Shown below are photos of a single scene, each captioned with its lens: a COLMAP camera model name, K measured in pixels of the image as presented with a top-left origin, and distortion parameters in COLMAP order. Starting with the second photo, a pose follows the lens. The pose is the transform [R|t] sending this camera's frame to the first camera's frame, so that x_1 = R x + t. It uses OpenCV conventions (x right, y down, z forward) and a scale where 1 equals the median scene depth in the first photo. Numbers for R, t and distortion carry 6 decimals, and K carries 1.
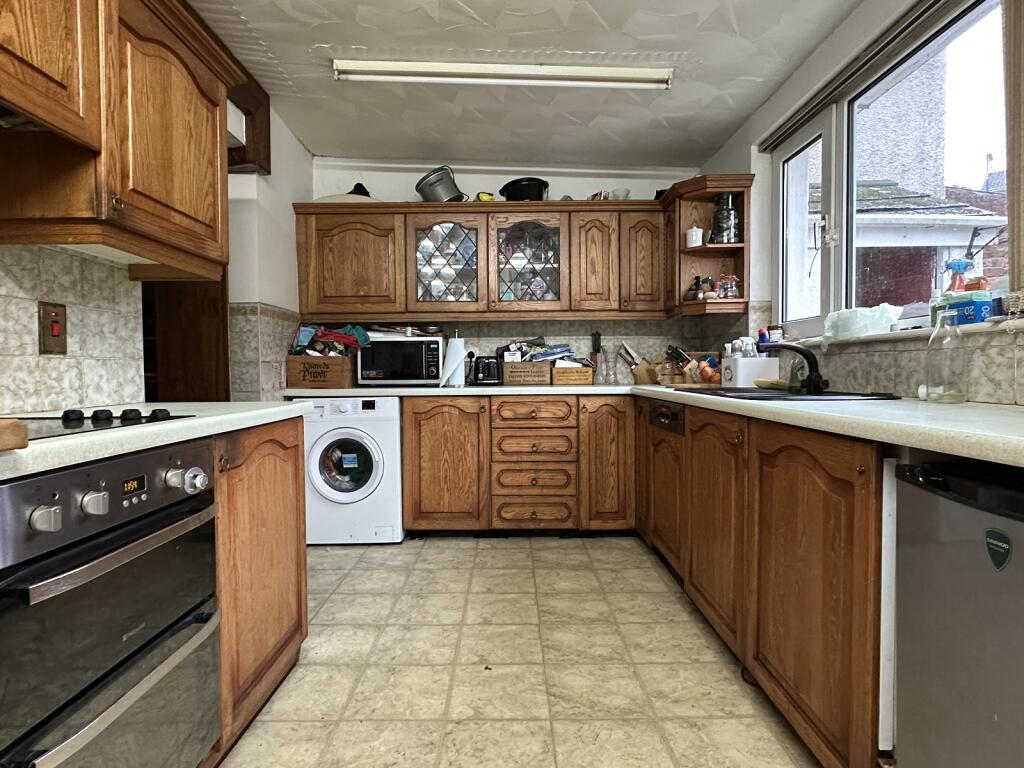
lens RADIAL K [[566.6, 0, 512.8], [0, 566.6, 382.1], [0, 0, 1]] dist [-0.000918, -0.000198]
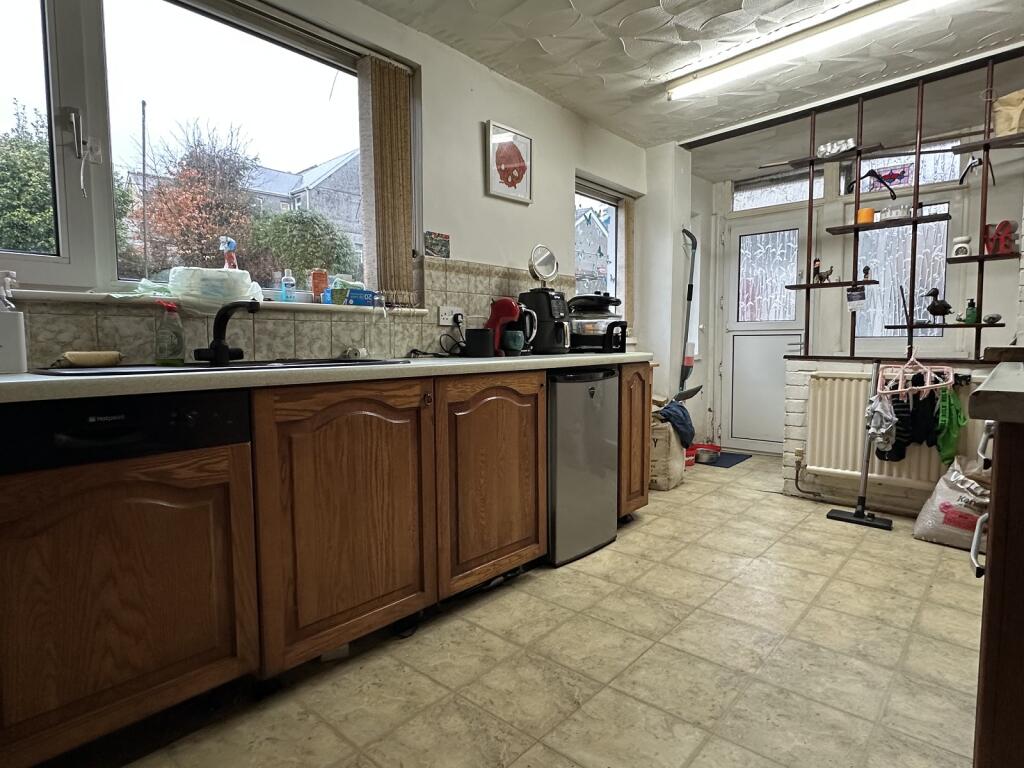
lens RADIAL K [[566.6, 0, 511.1], [0, 566.6, 383.3], [0, 0, 1]] dist [-0.000918, -0.000198]
pose [[-0.737243, -0.038859, 0.674509, -0.411749], [0.027951, 0.995736, 0.087916, -0.018249], [-0.675049, 0.083669, -0.733013, 1.614485]]
